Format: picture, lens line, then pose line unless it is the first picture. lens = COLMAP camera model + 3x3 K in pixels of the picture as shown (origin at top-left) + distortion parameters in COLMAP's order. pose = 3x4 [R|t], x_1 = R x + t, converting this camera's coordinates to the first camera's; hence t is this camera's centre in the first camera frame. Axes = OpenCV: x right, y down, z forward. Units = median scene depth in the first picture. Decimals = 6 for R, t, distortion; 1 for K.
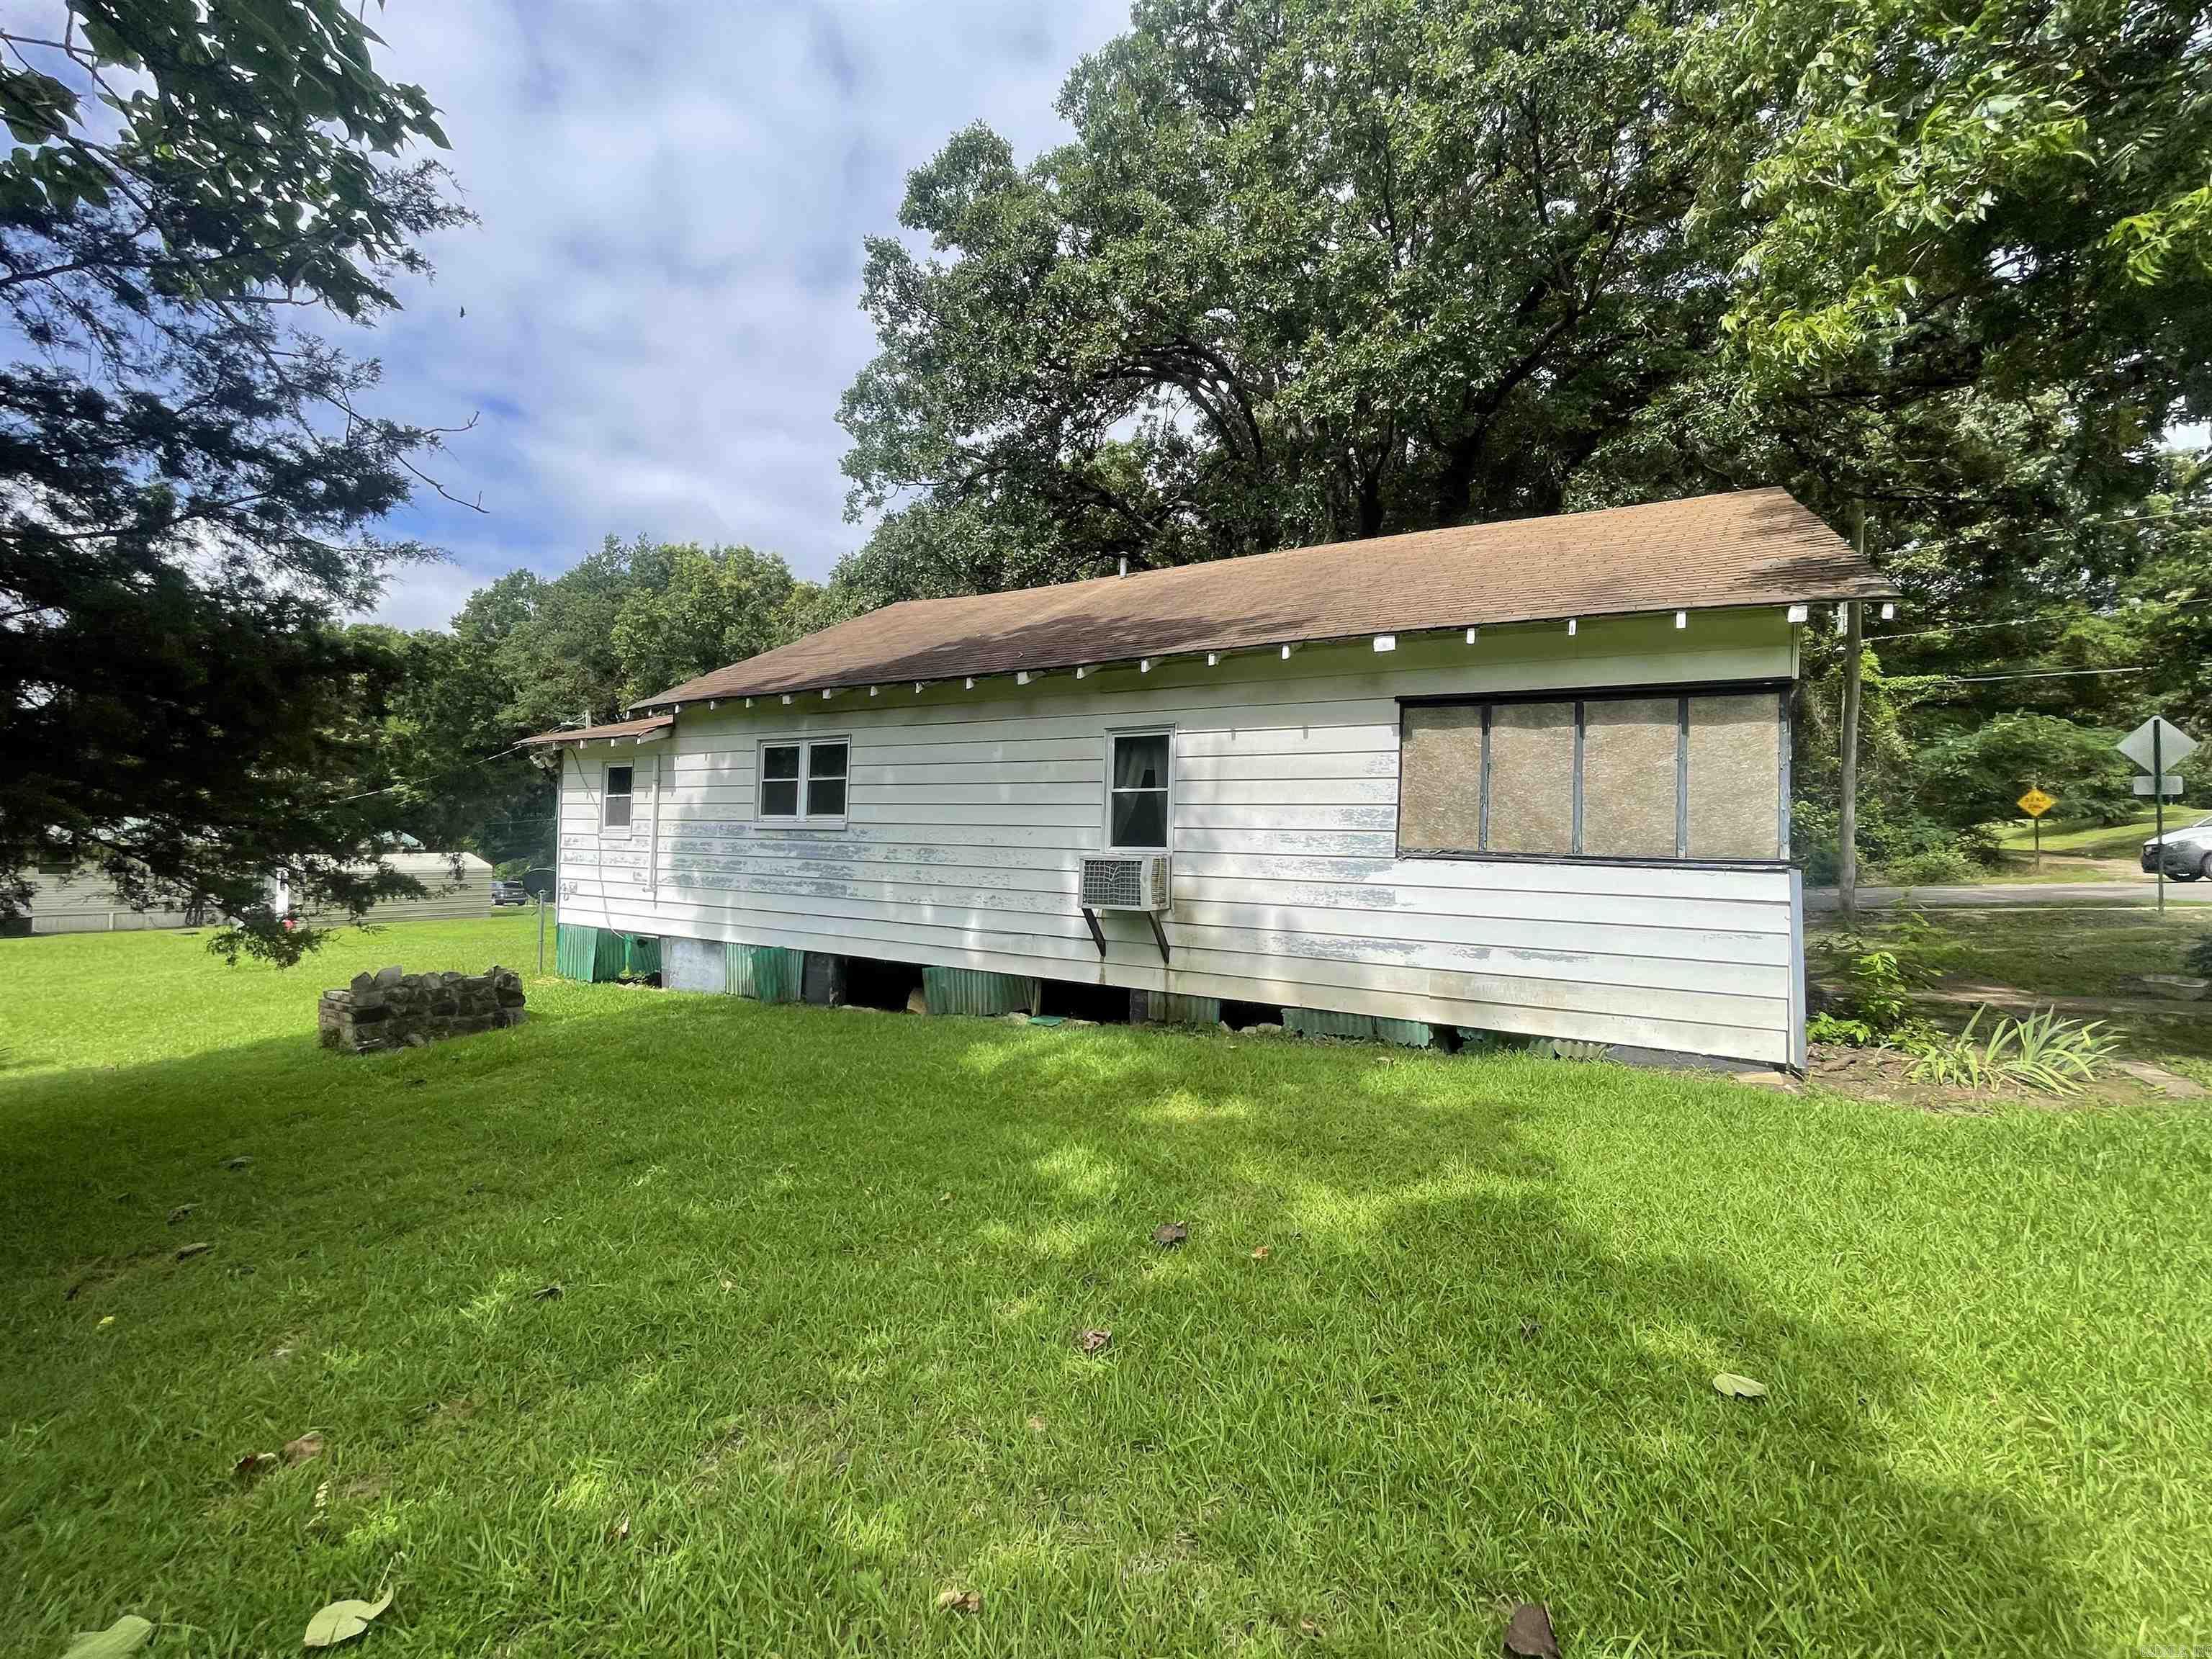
lens RADIAL K [[889.6, 0, 1091.8], [0, 889.6, 830.0], [0, 0, 1]] dist [0.000744, -0.000382]
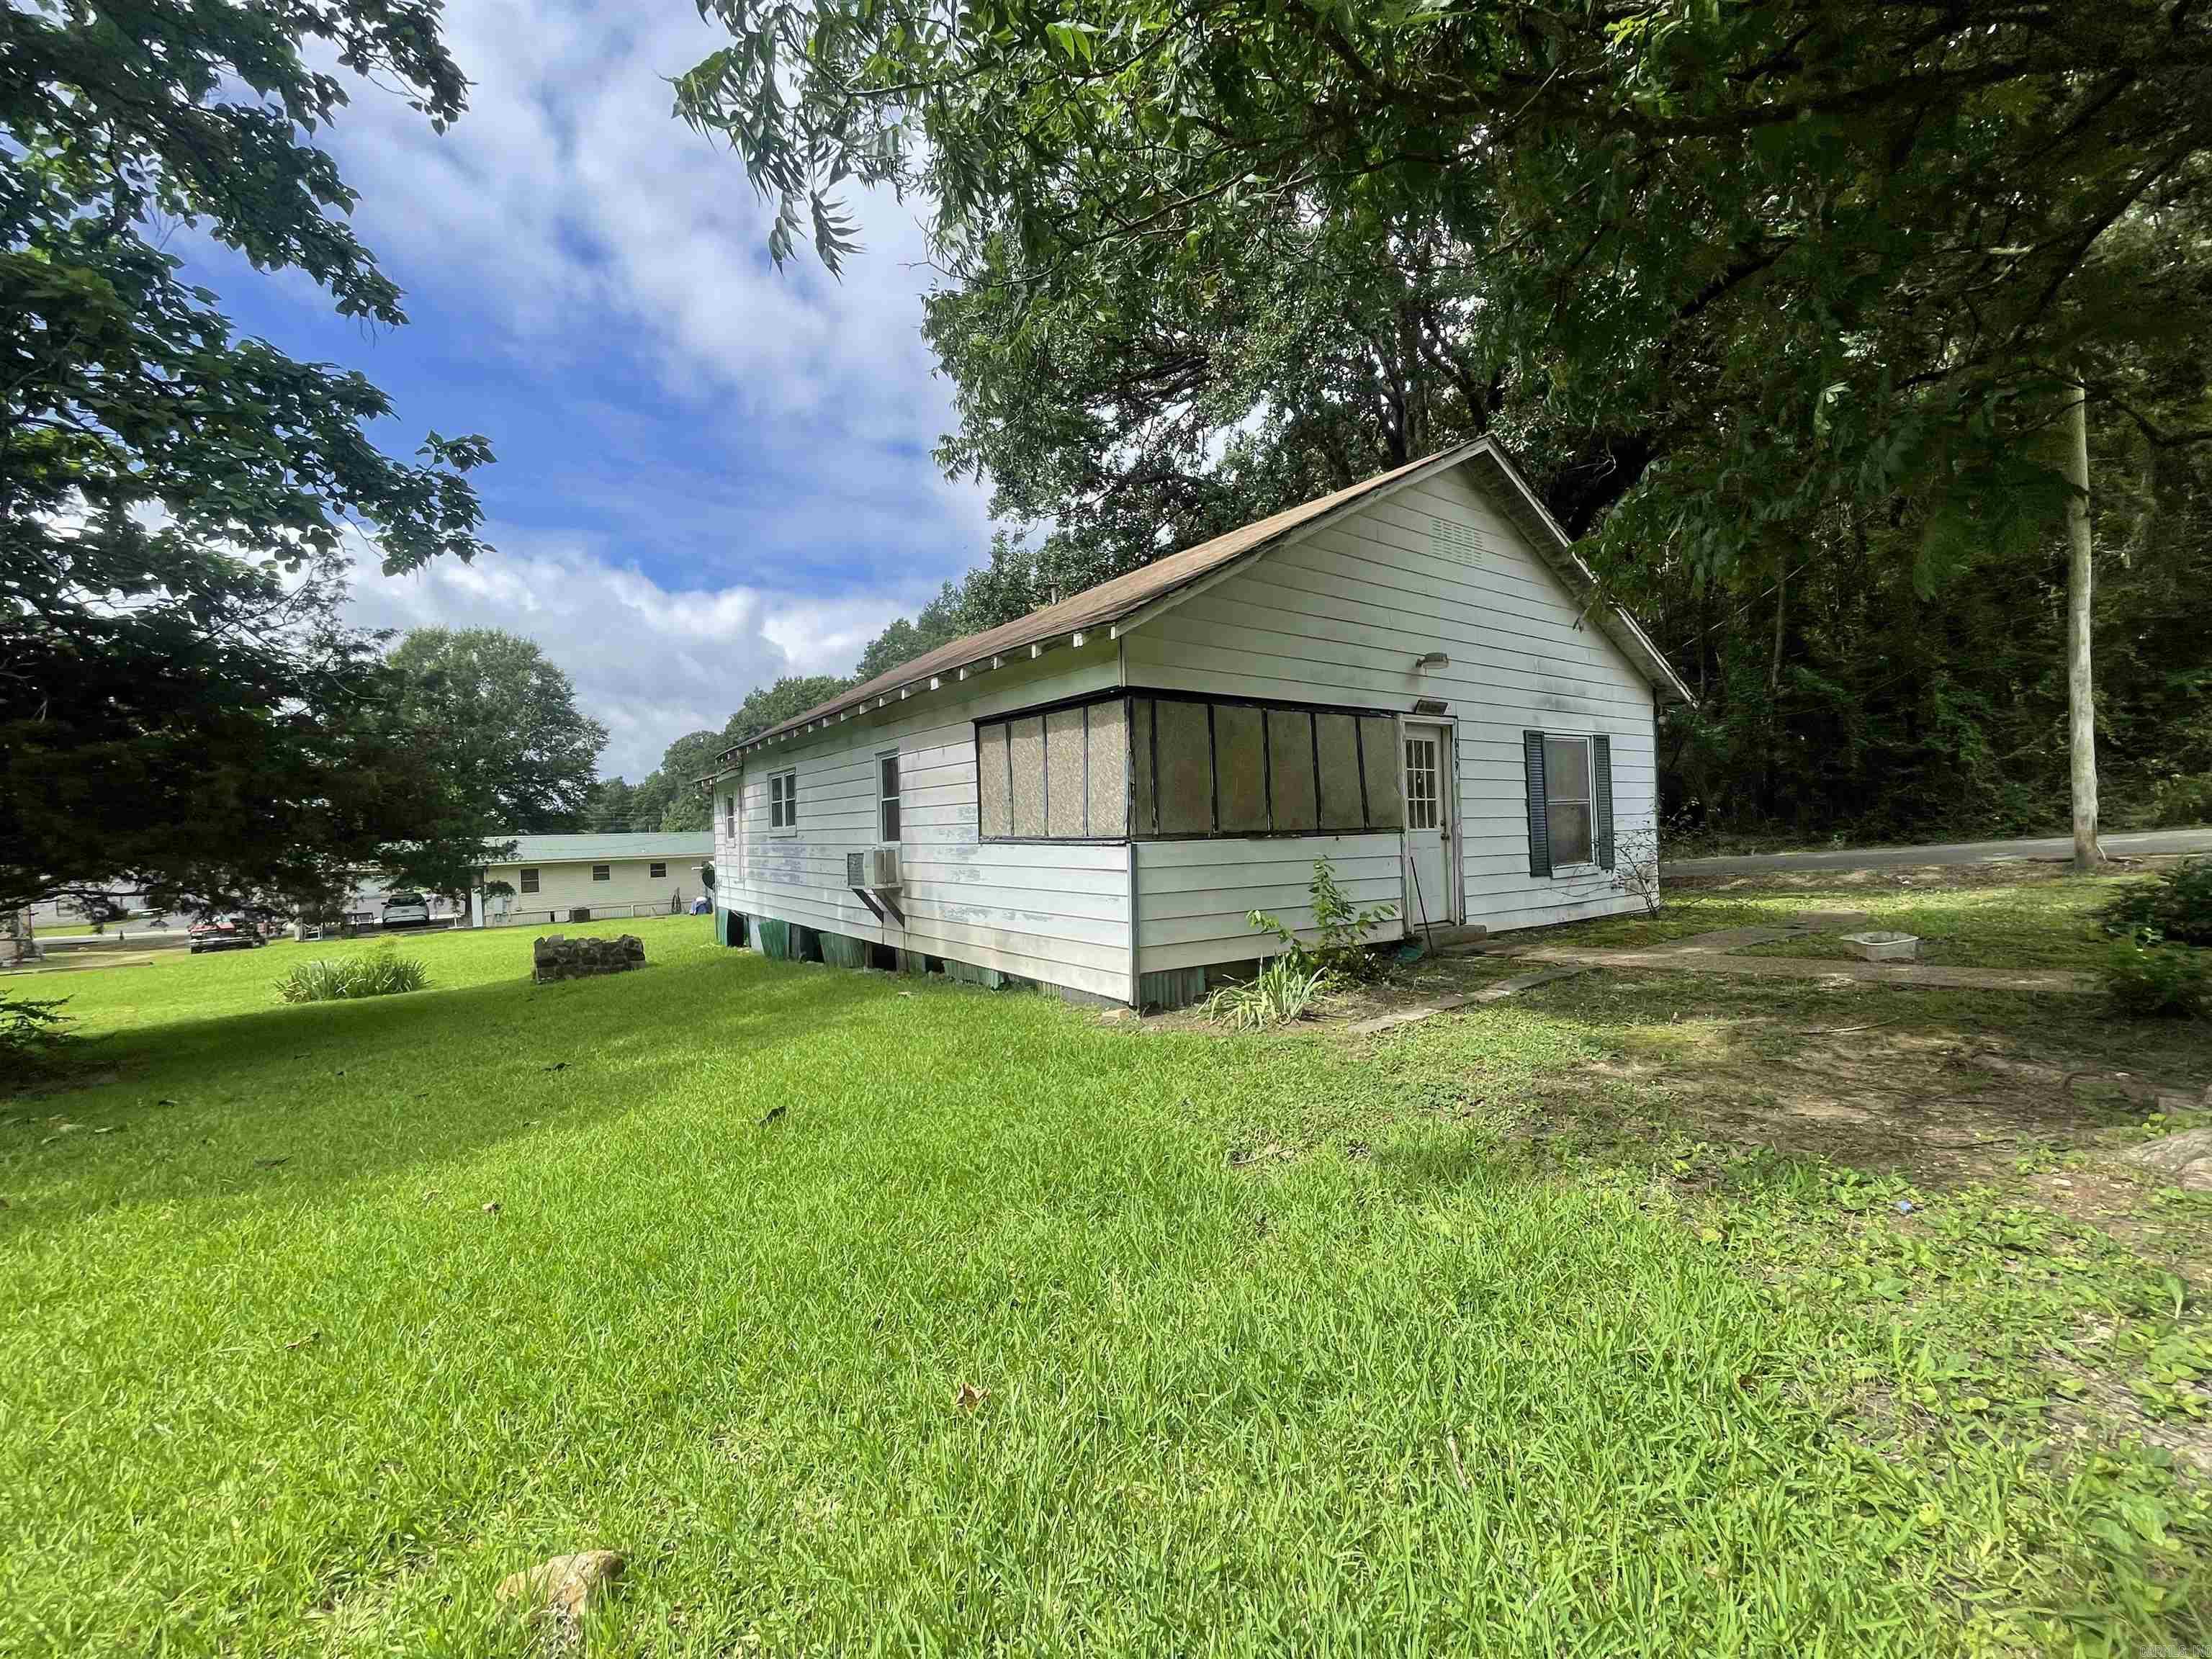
lens RADIAL K [[889.6, 0, 1092.0], [0, 889.6, 817.1], [0, 0, 1]] dist [0.000744, -0.000382]
pose [[0.903745, -0.061897, -0.423573, 0.760479], [0.067669, 0.997707, -0.001416, 0.004215], [0.422689, -0.027383, 0.905861, -0.073489]]
